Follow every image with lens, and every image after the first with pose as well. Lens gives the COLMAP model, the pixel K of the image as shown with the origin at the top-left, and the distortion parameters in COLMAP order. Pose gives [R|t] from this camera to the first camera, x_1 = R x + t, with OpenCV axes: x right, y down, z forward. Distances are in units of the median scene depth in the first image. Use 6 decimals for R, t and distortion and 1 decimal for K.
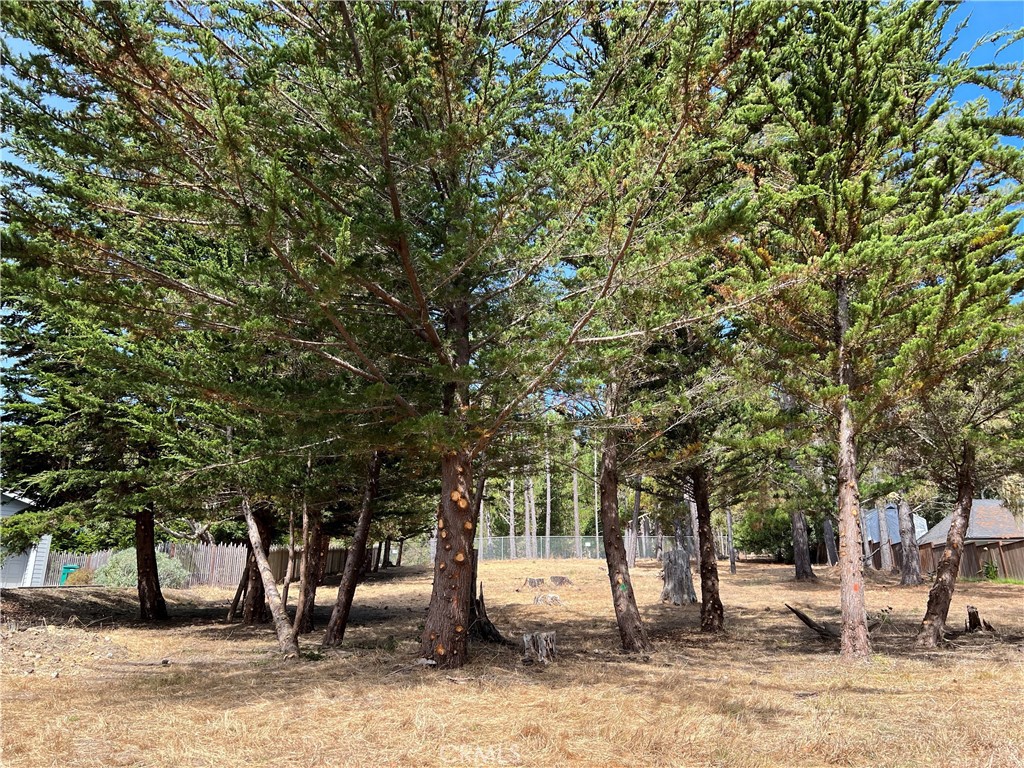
lens RADIAL K [[786.4, 0, 512.0], [0, 786.4, 406.8], [0, 0, 1]] dist [0.003907, -0.006050]
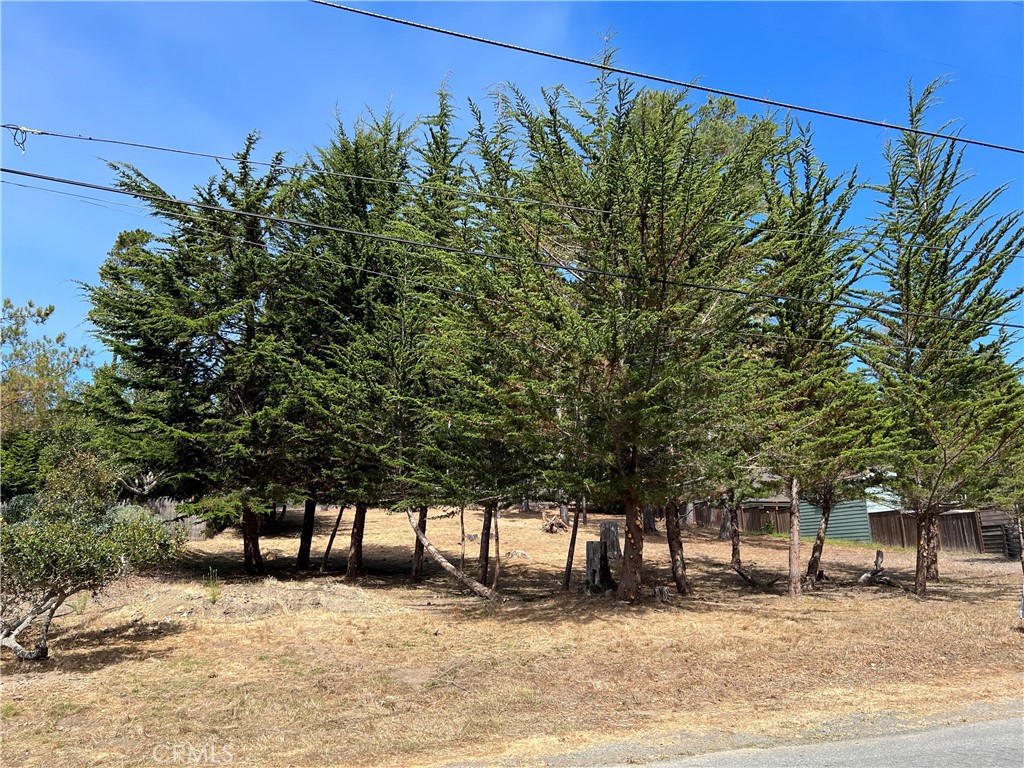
lens RADIAL K [[786.4, 0, 512.0], [0, 786.4, 406.8], [0, 0, 1]] dist [0.003907, -0.006050]
pose [[0.960138, 0.045360, 0.275823, -0.862214], [-0.065970, 0.995643, 0.065906, -0.267631], [-0.271632, -0.081475, 0.958946, -0.754720]]
